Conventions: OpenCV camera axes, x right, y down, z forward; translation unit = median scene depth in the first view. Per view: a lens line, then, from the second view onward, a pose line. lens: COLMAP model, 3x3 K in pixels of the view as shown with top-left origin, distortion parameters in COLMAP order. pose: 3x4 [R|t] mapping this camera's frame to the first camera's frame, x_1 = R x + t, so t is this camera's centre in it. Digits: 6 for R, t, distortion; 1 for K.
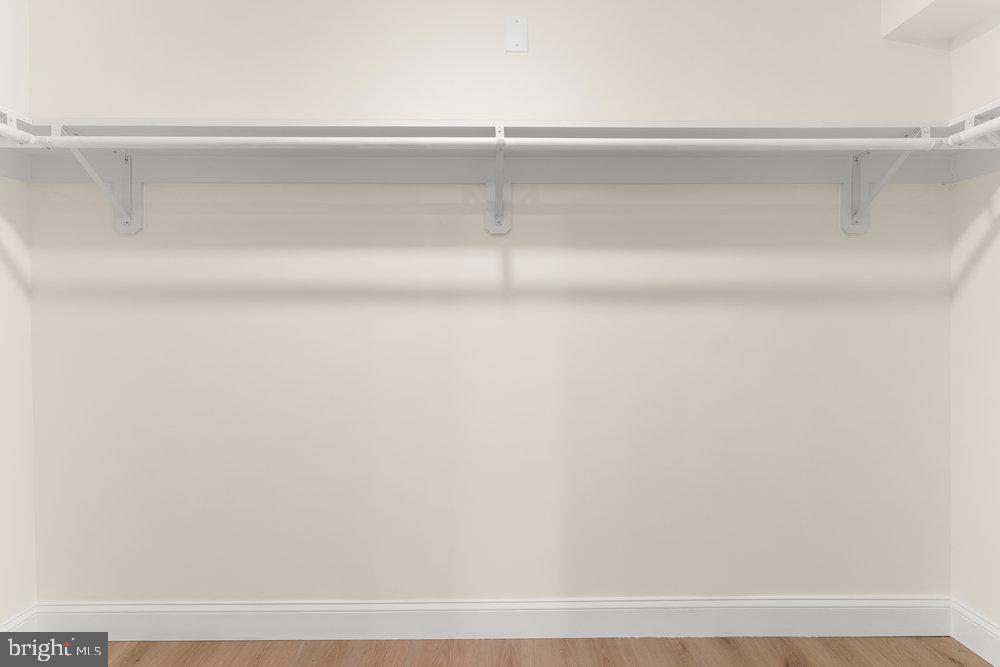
lens RADIAL K [[487.0, 0, 496.9], [0, 487.0, 327.6], [0, 0, 1]] dist [-0.003826, -0.000807]
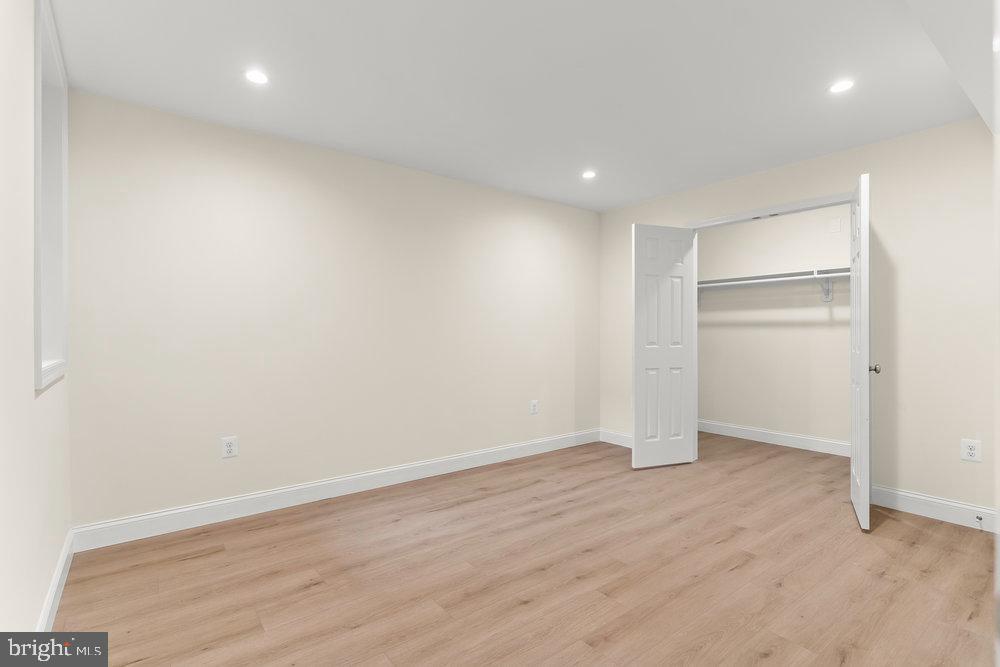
lens RADIAL K [[473.2, 0, 497.5], [0, 473.2, 325.3], [0, 0, 1]] dist [0.000450, 0.000447]
pose [[0.601020, -0.006422, -0.799208, 0.980724], [0.003867, 0.999979, -0.005128, -0.055415], [0.799225, -0.000008, 0.601033, -1.976555]]
